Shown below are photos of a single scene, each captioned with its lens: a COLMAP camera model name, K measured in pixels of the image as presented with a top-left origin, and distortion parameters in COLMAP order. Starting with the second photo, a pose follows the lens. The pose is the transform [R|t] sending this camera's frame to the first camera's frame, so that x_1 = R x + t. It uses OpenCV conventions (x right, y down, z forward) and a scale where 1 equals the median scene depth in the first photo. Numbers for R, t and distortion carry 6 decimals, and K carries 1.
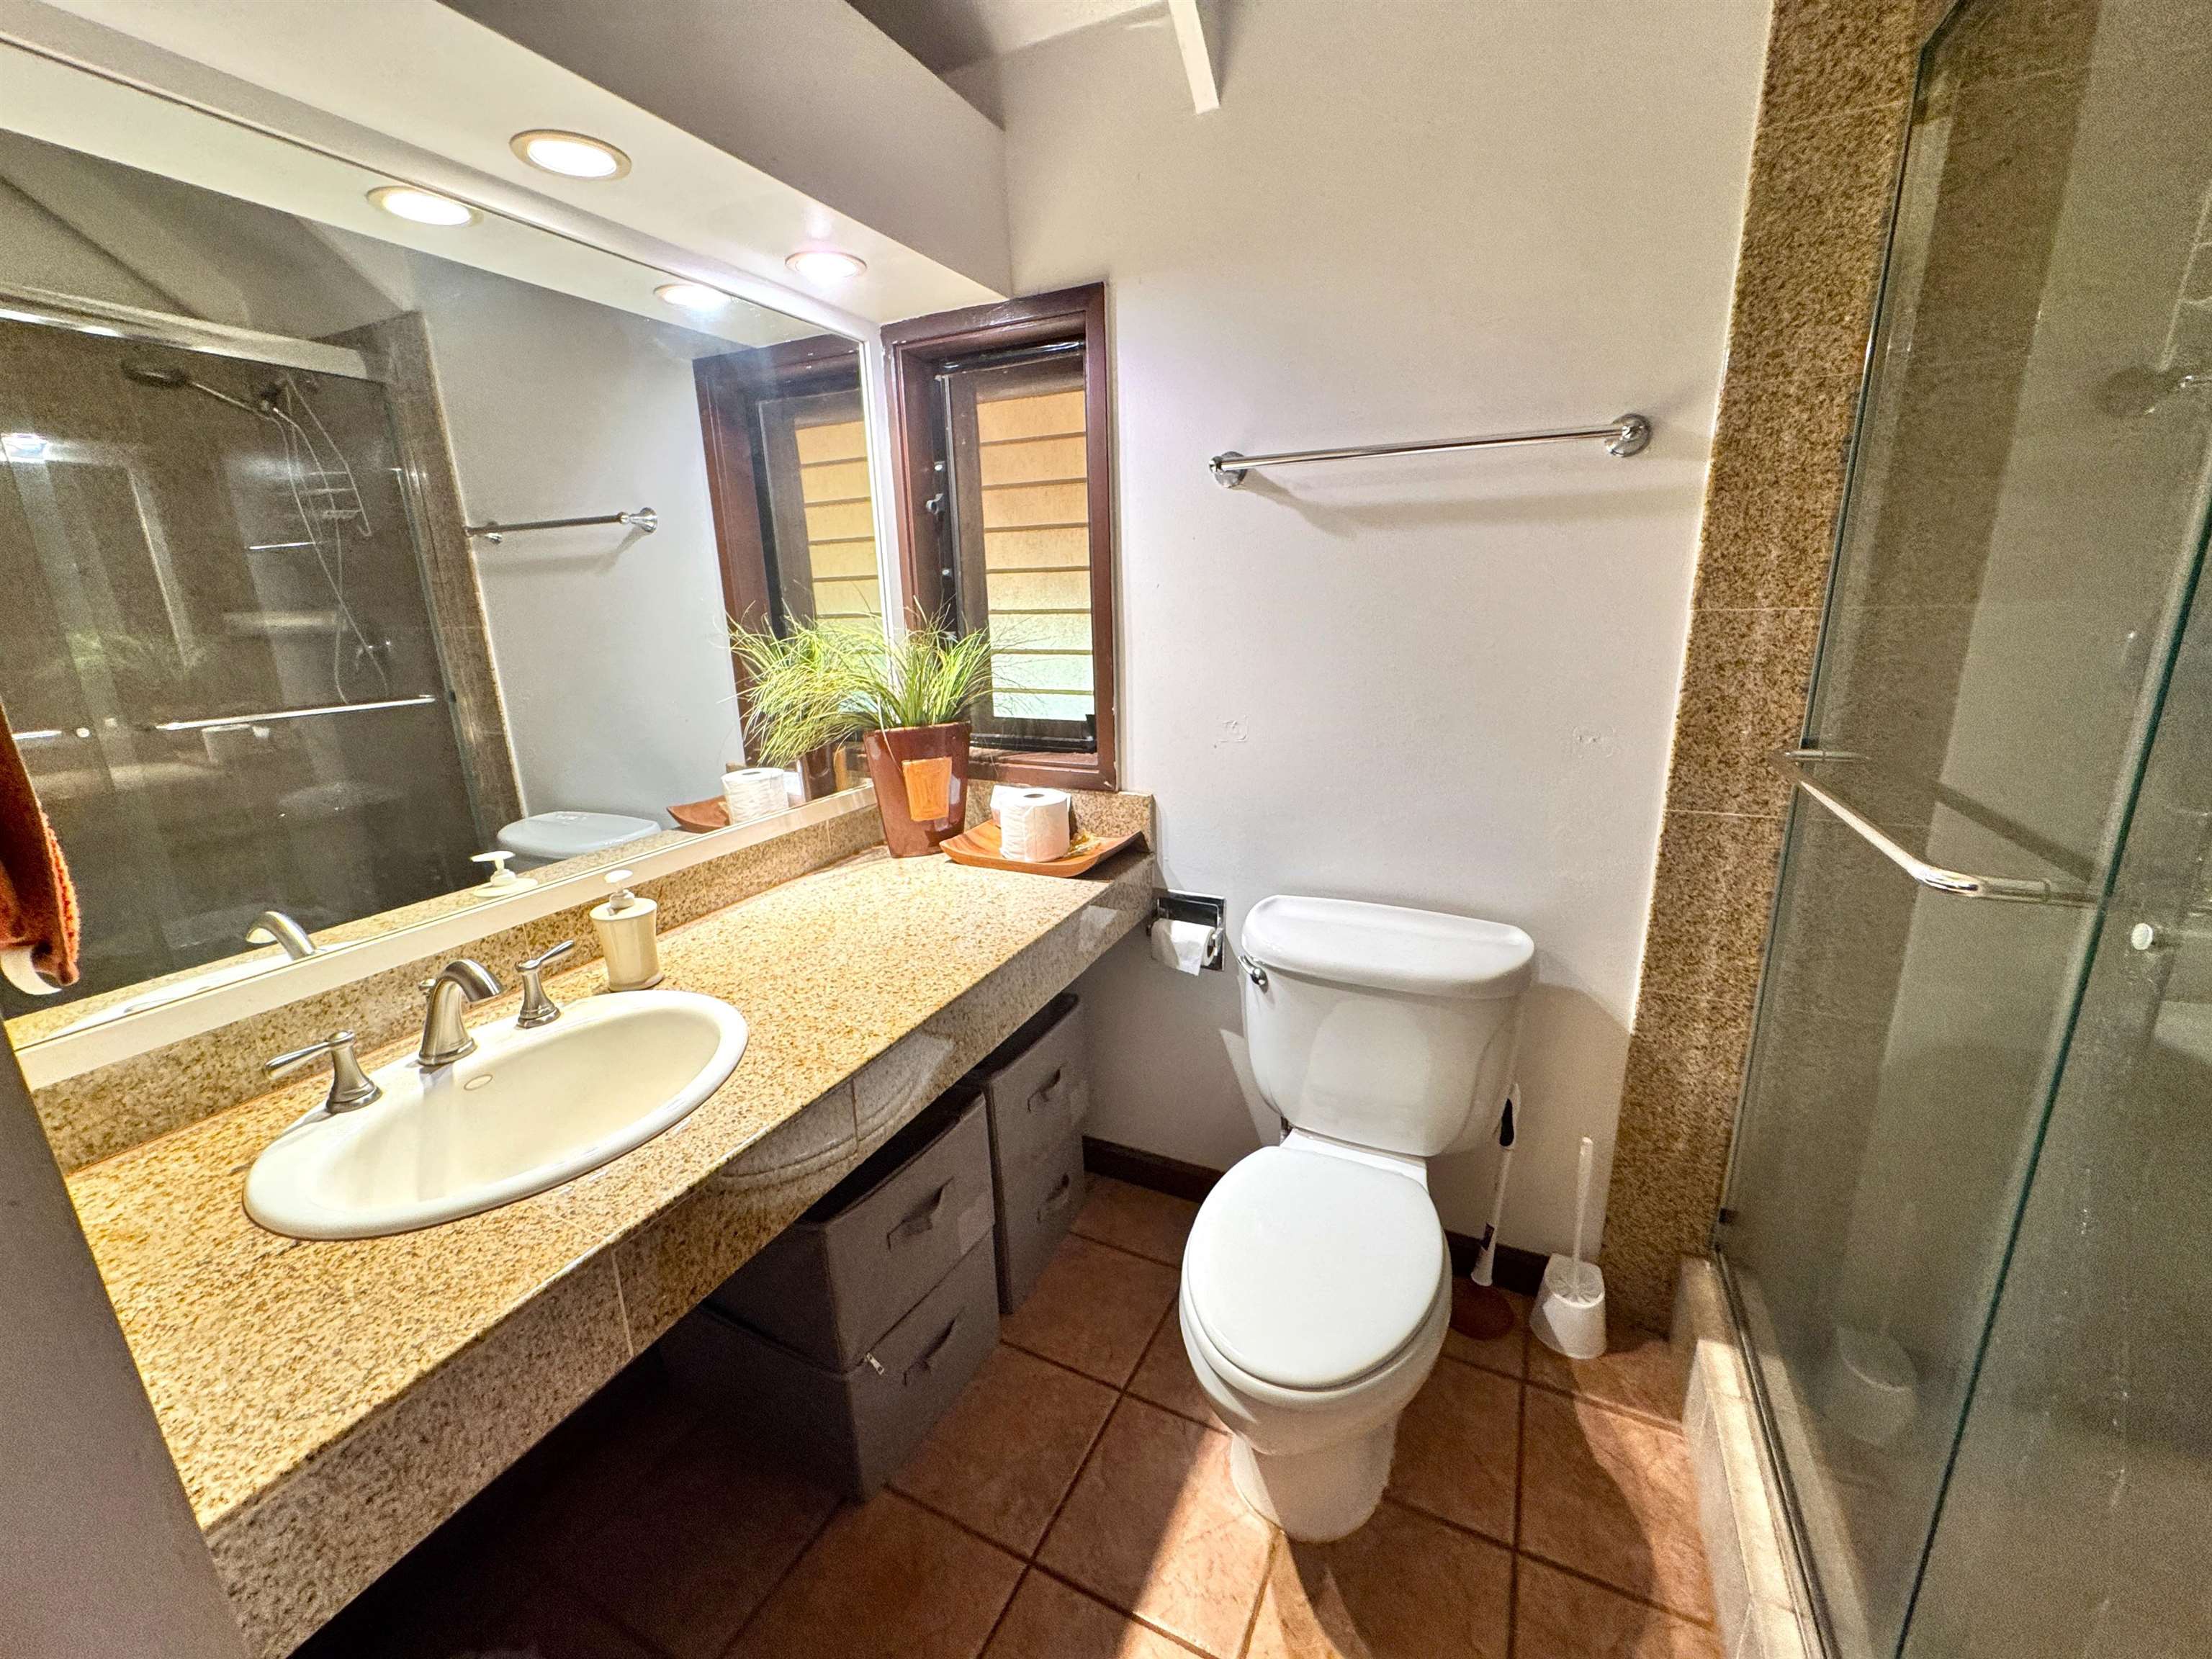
lens RADIAL K [[888.4, 0, 1106.4], [0, 888.4, 830.6], [0, 0, 1]] dist [-0.003685, 0.000126]
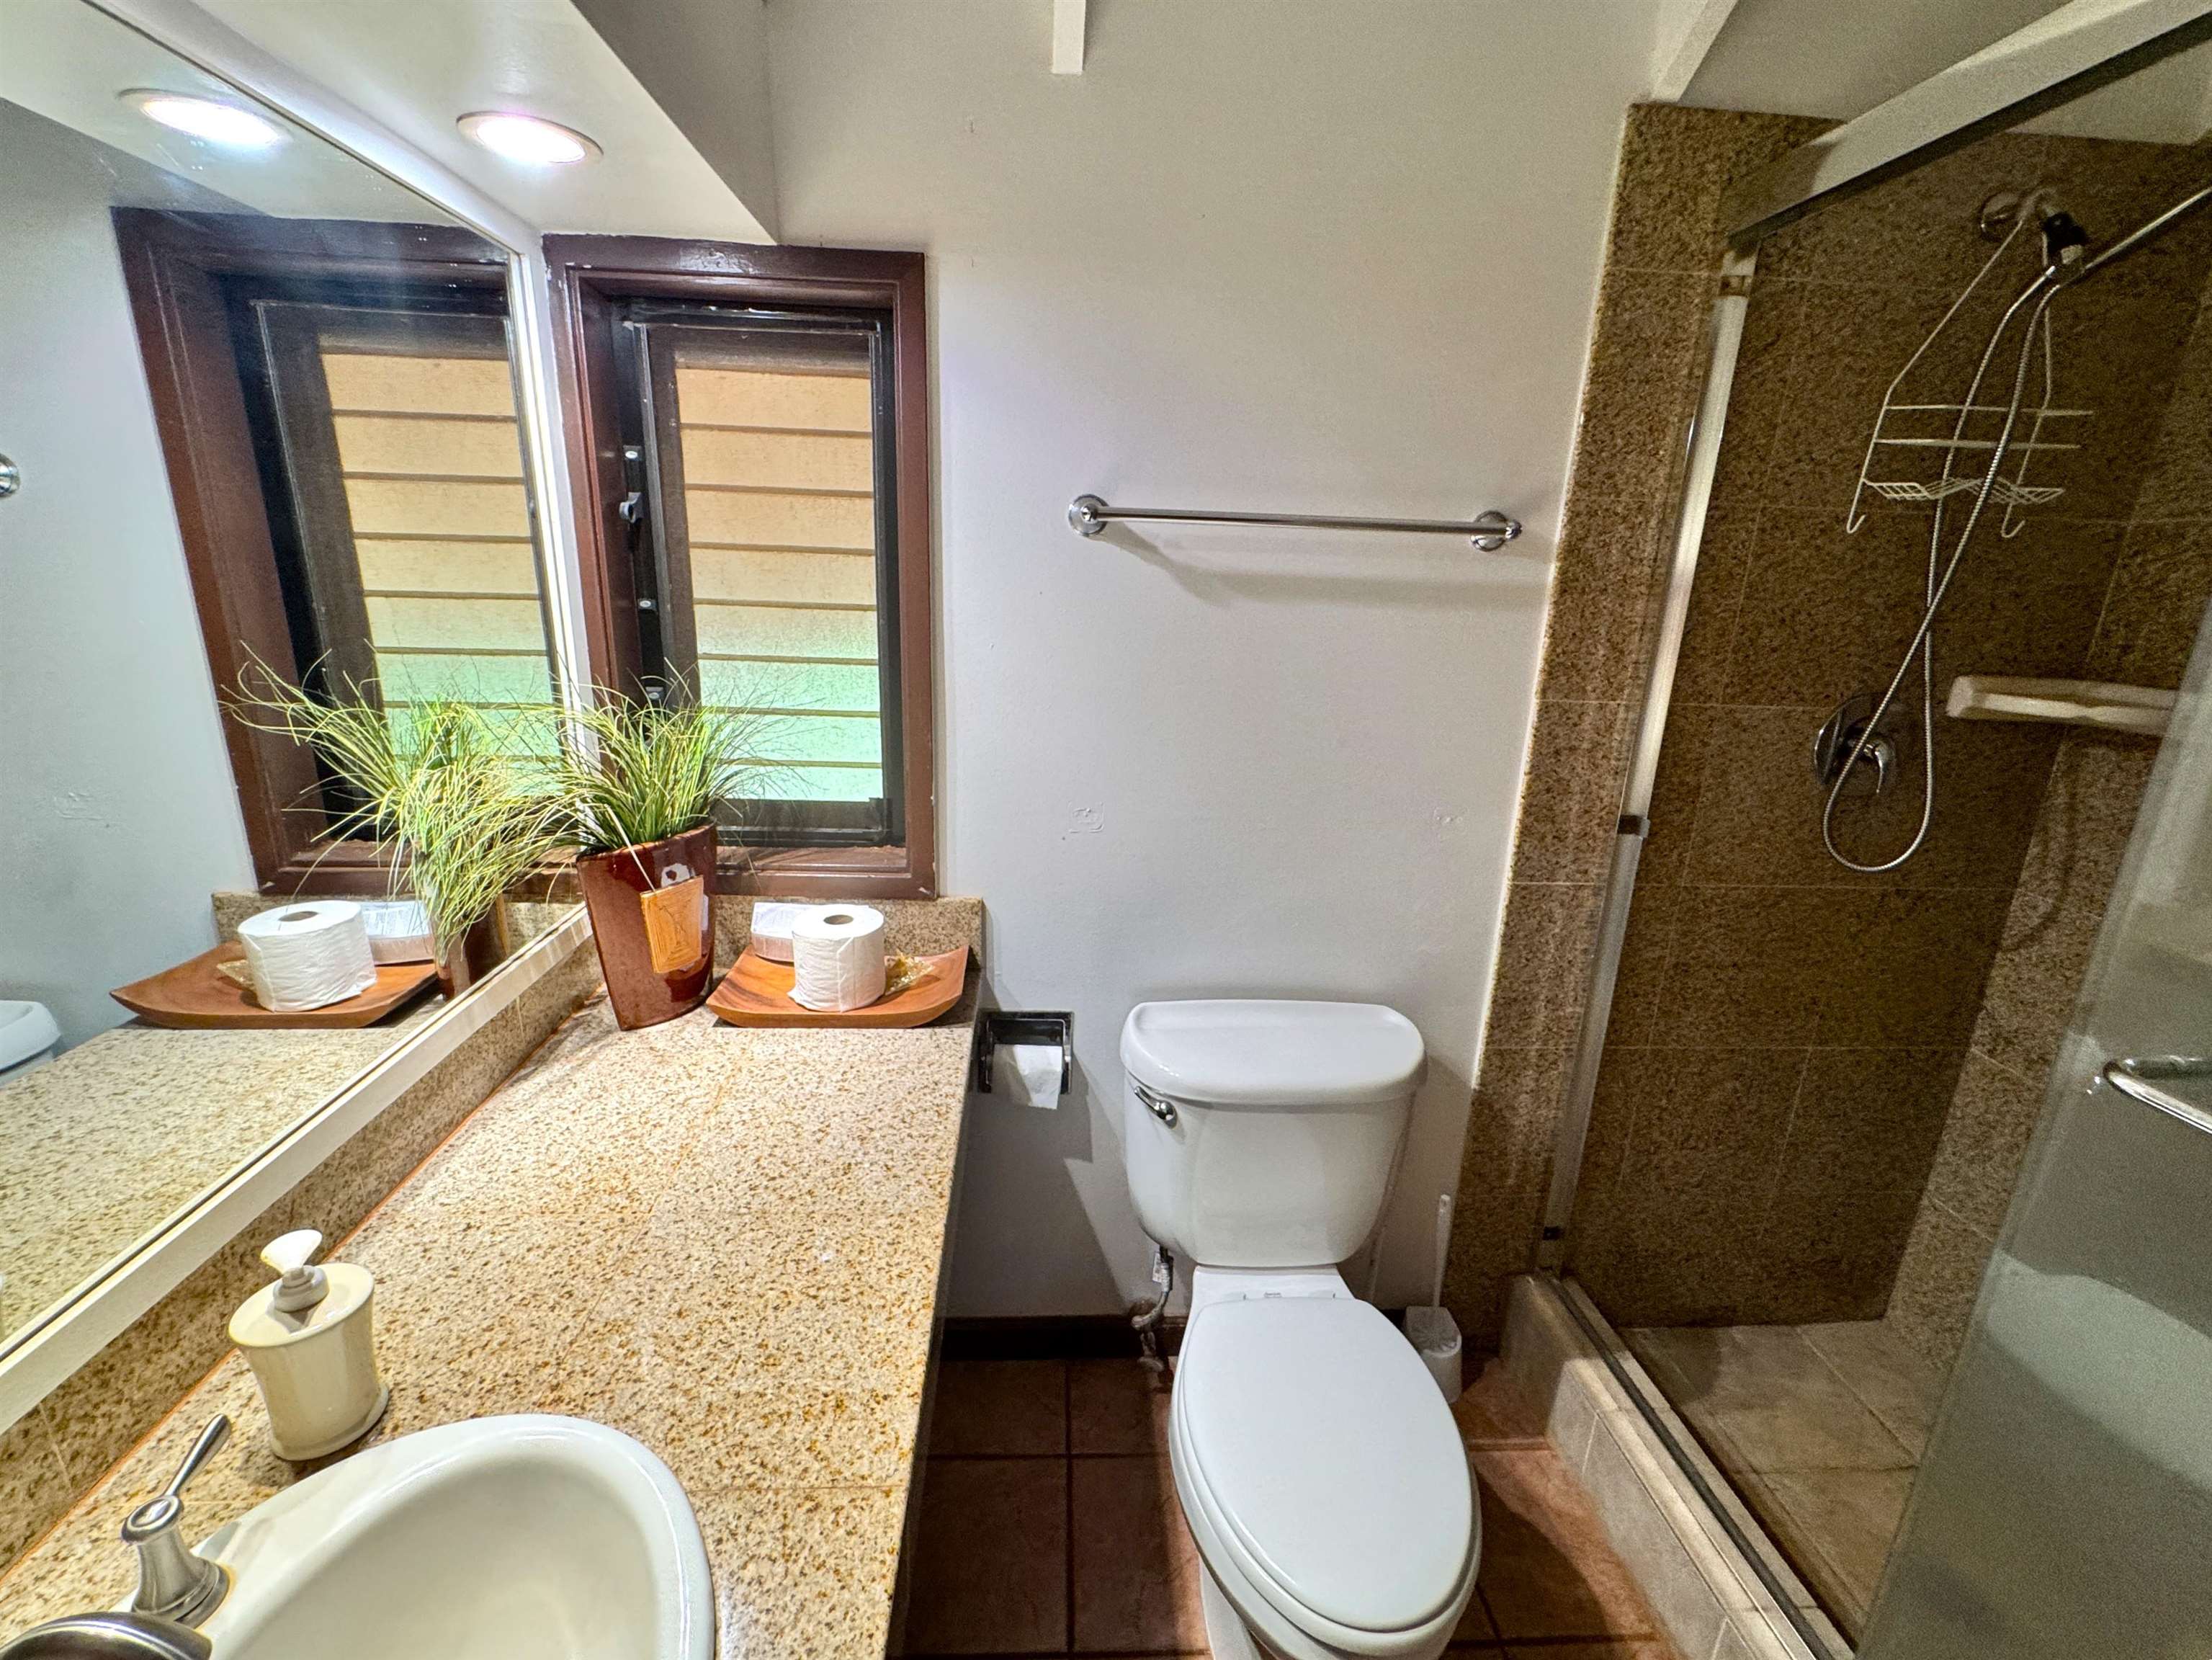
lens RADIAL K [[952.5, 0, 1103.7], [0, 952.5, 826.9], [0, 0, 1]] dist [-0.003402, 0.001132]
pose [[0.872429, -0.078938, 0.482324, -0.311943], [0.069957, 0.996878, 0.036613, -0.152667], [-0.483708, 0.001800, 0.875228, 0.219341]]
